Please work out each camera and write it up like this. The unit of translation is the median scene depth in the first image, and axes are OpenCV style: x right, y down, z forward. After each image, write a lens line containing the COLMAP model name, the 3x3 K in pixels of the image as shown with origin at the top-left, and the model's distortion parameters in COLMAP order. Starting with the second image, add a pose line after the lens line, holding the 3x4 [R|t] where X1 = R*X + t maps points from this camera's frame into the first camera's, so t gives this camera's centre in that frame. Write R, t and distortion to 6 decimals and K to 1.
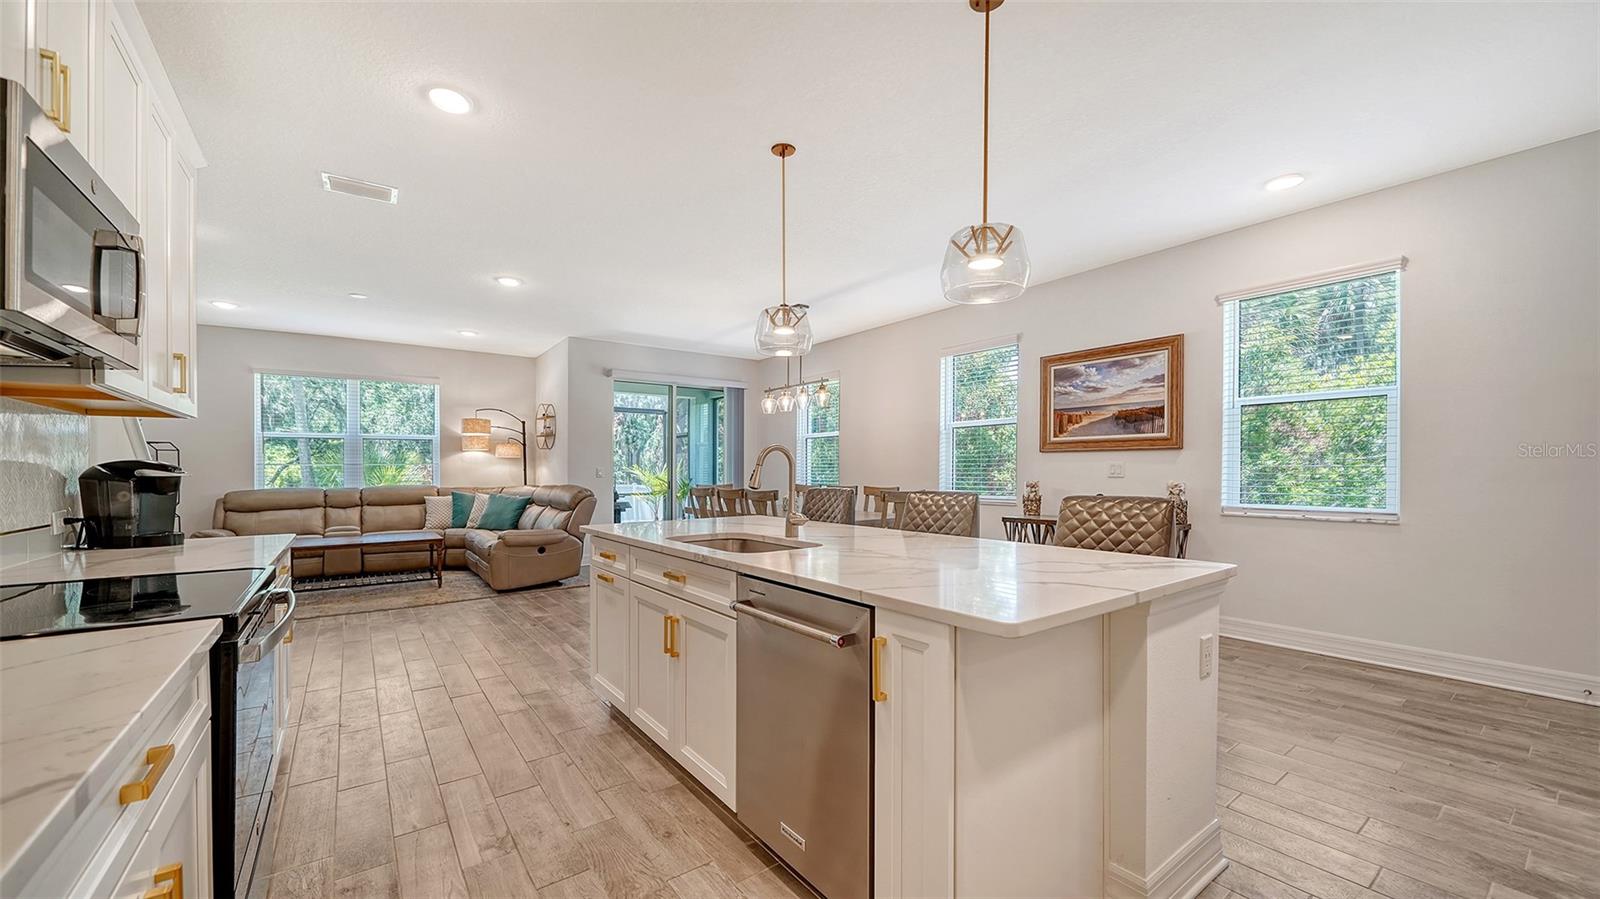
lens RADIAL K [[589.9, 0, 807.7], [0, 589.9, 466.7], [0, 0, 1]] dist [-0.014378, -0.000042]
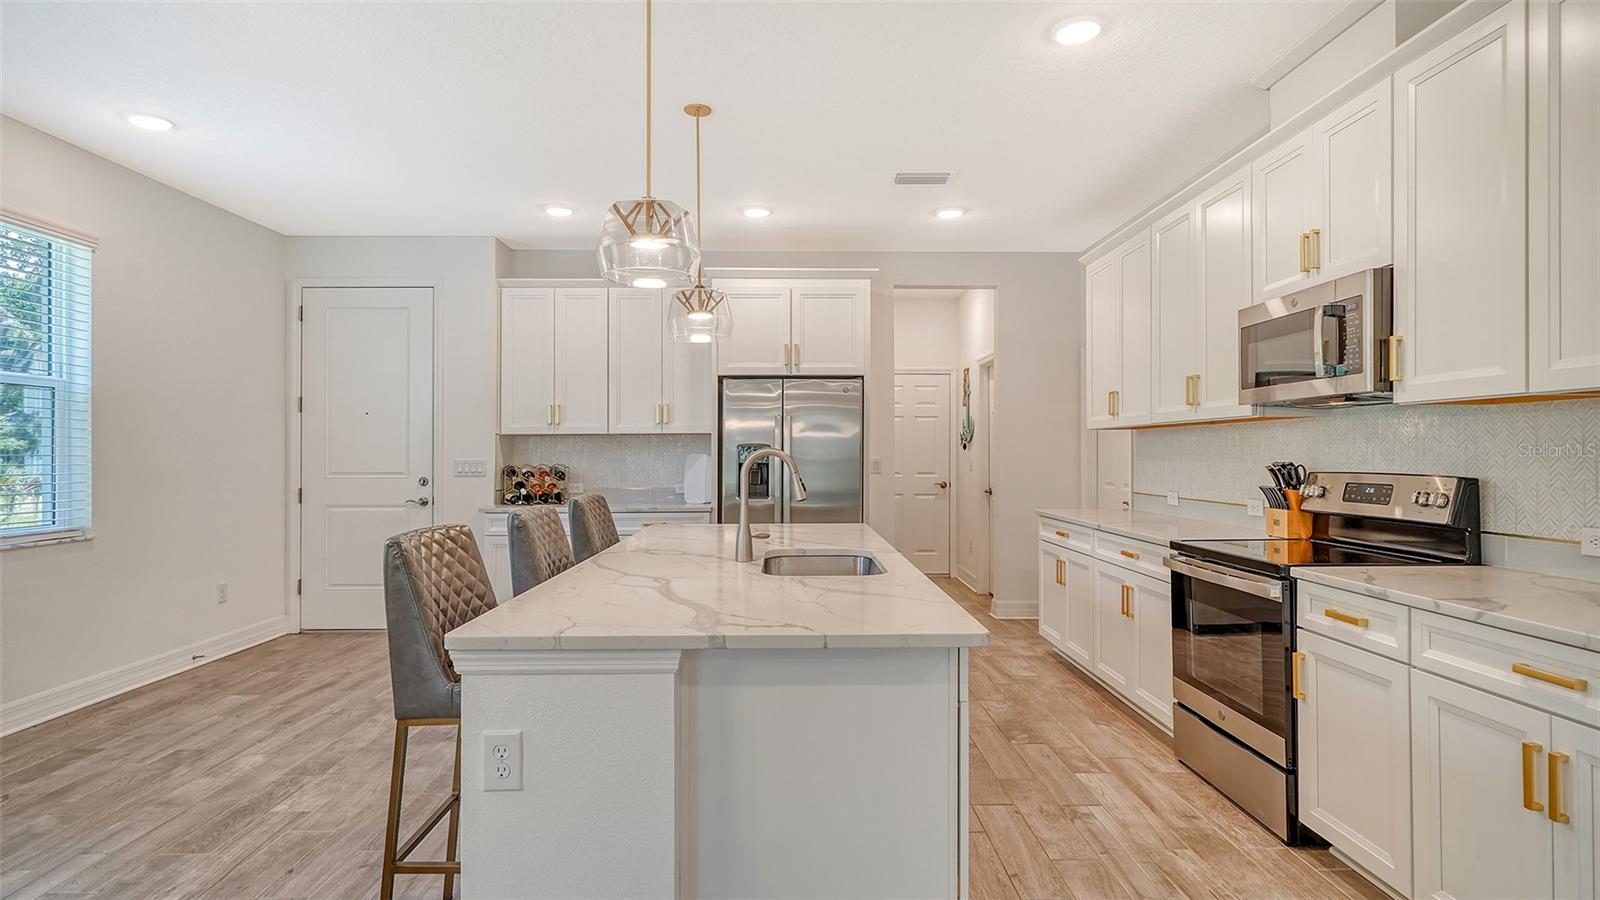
lens RADIAL K [[799.4, 0, 797.5], [0, 799.4, 456.0], [0, 0, 1]] dist [-0.000336, -0.000261]
pose [[-0.796639, 0.005334, 0.604432, -0.296134], [0.004403, 0.999986, -0.003021, -0.005799], [-0.604439, 0.000255, -0.796651, 0.728812]]
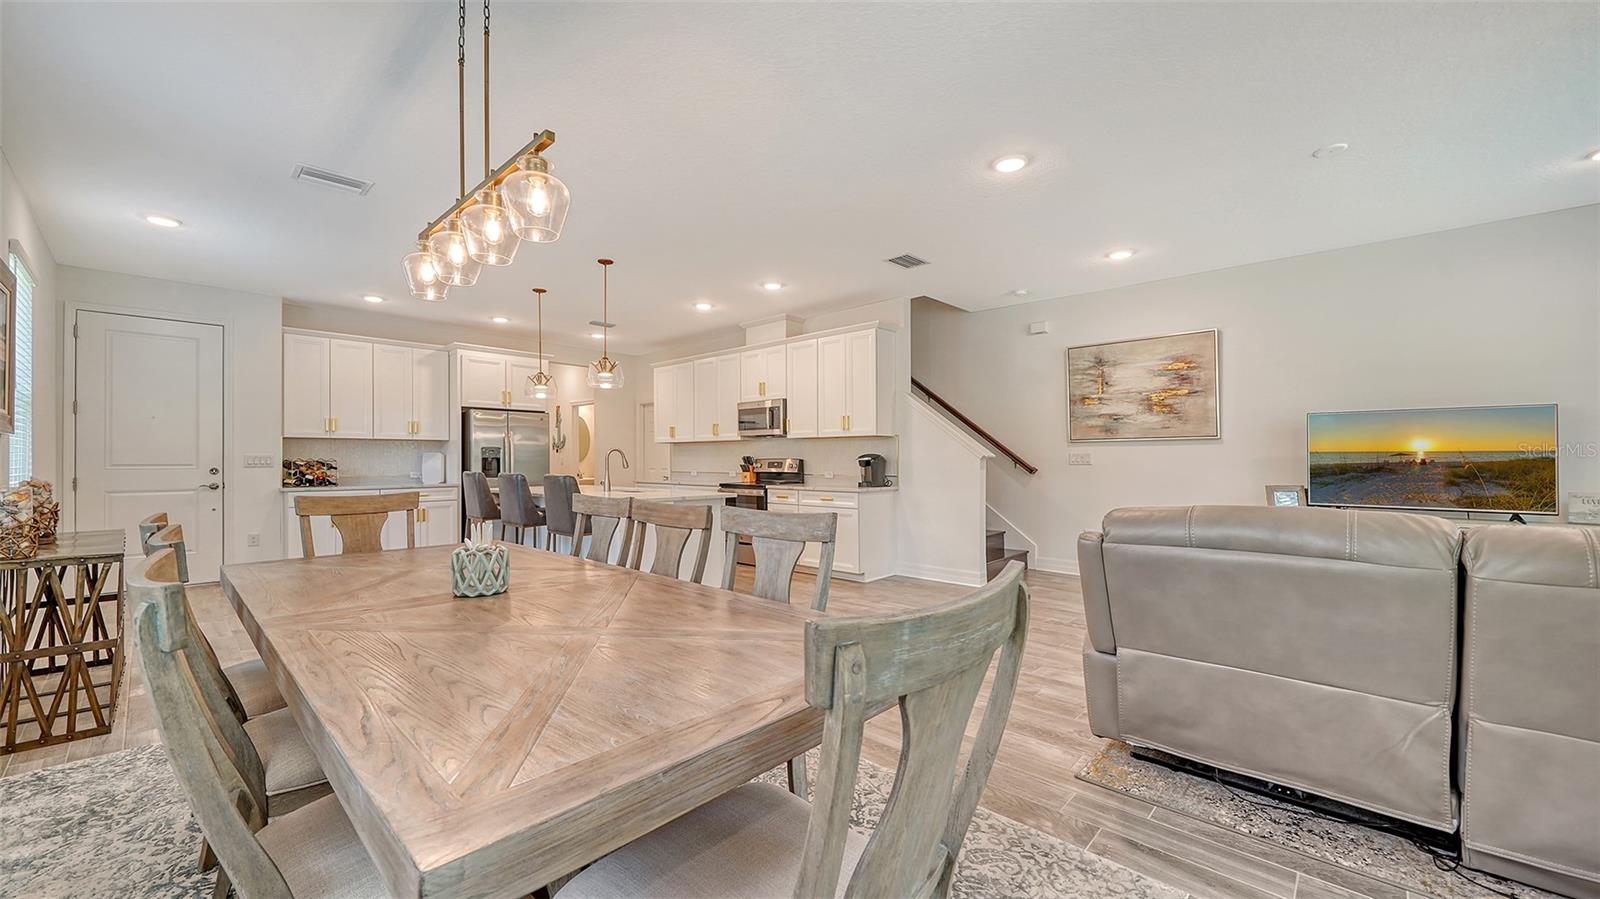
lens RADIAL K [[614.6, 0, 778.3], [0, 614.6, 457.4], [0, 0, 1]] dist [0.000861, 0.000034]
pose [[-0.990328, 0.004932, -0.138661, -0.124483], [0.005762, 0.999968, -0.005583, 0.008139], [0.138629, -0.006328, -0.990324, 1.305916]]
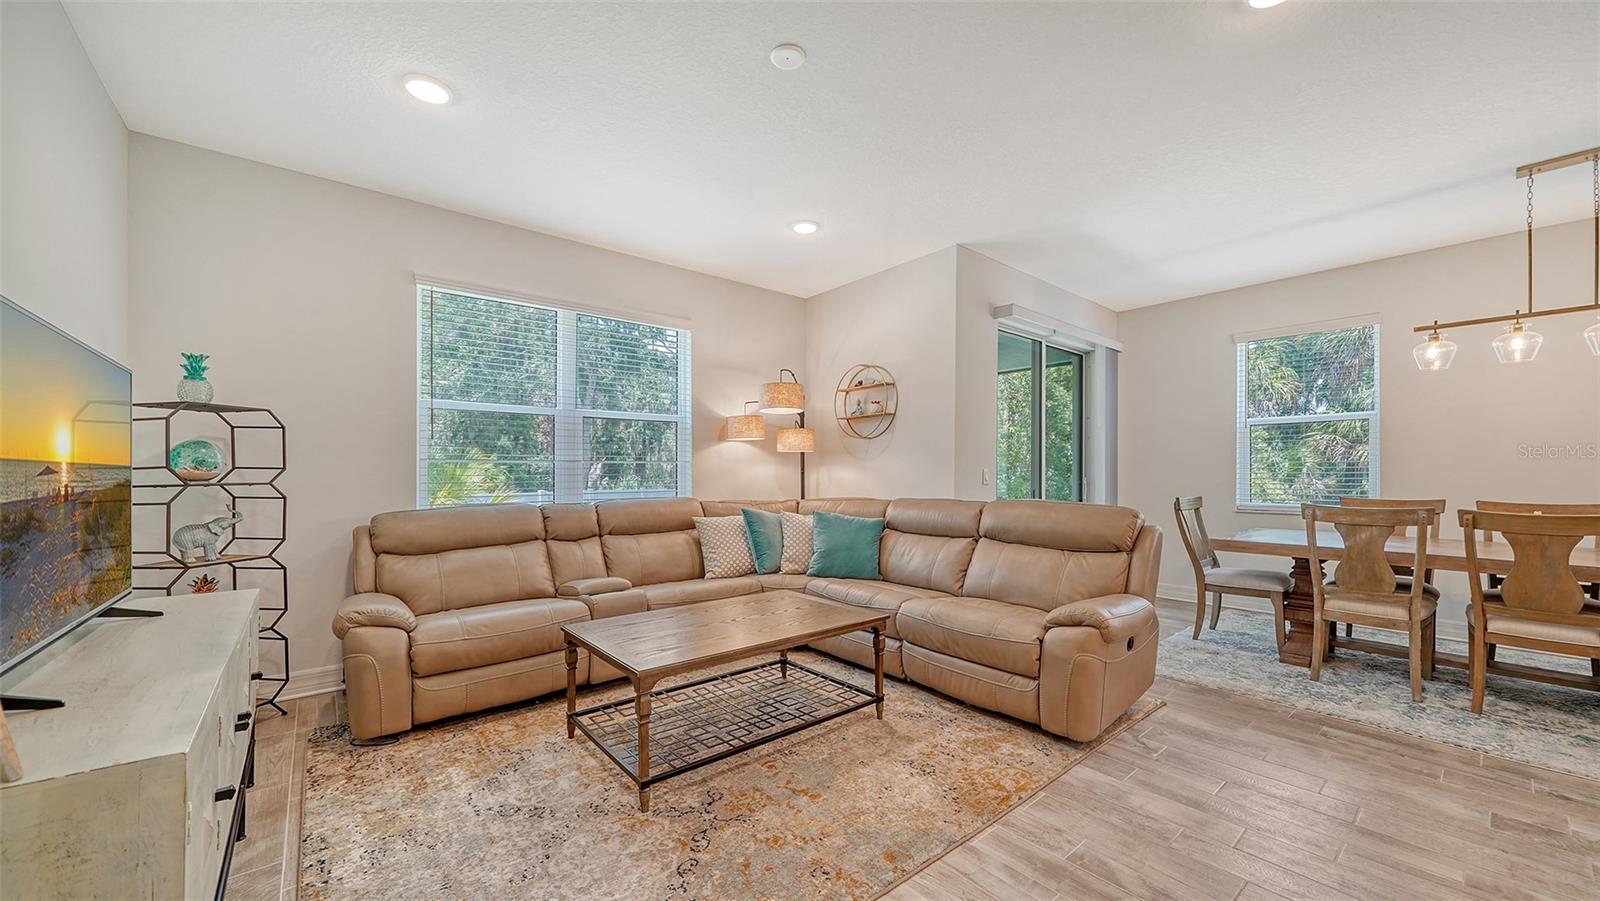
lens RADIAL K [[577.1, 0, 804.1], [0, 577.1, 464.5], [0, 0, 1]] dist [0.001263, -0.000102]
pose [[0.999140, 0.005320, 0.041126, -0.660865], [-0.005002, 0.999957, -0.007835, 0.003119], [-0.041165, 0.007622, 0.999123, 0.497382]]
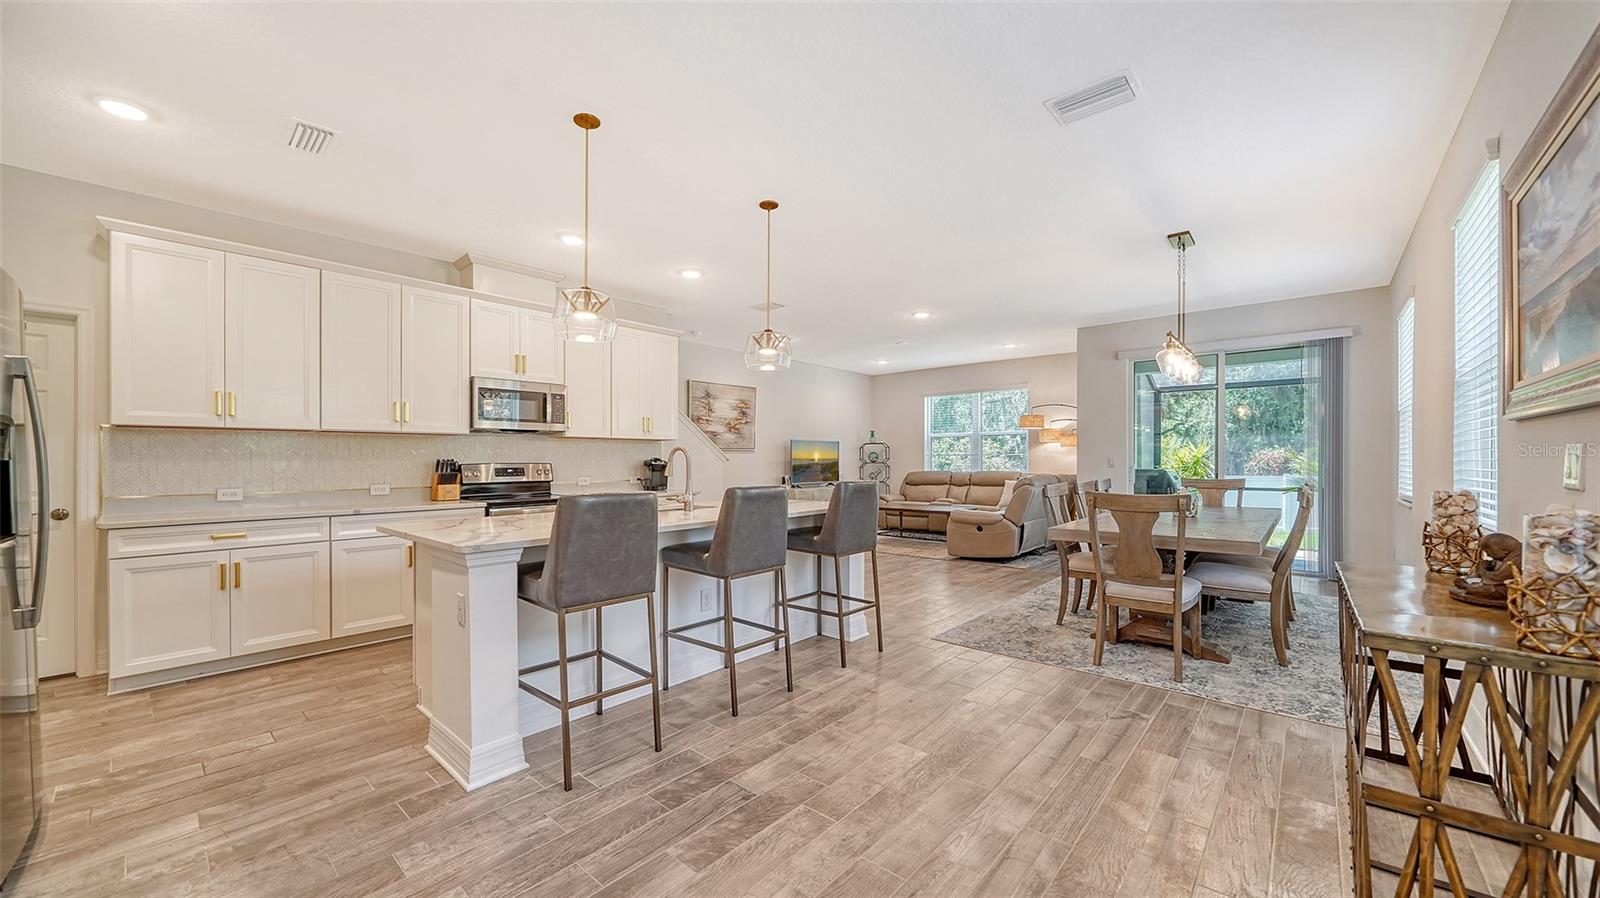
lens RADIAL K [[587.9, 0, 800.0], [0, 587.9, 449.0], [0, 0, 1]] dist [0.000244, 0.000010]
pose [[0.184986, -0.014616, -0.982632, 0.566316], [0.007003, 0.999884, -0.013554, -0.001763], [0.982716, -0.004374, 0.185067, 0.401554]]
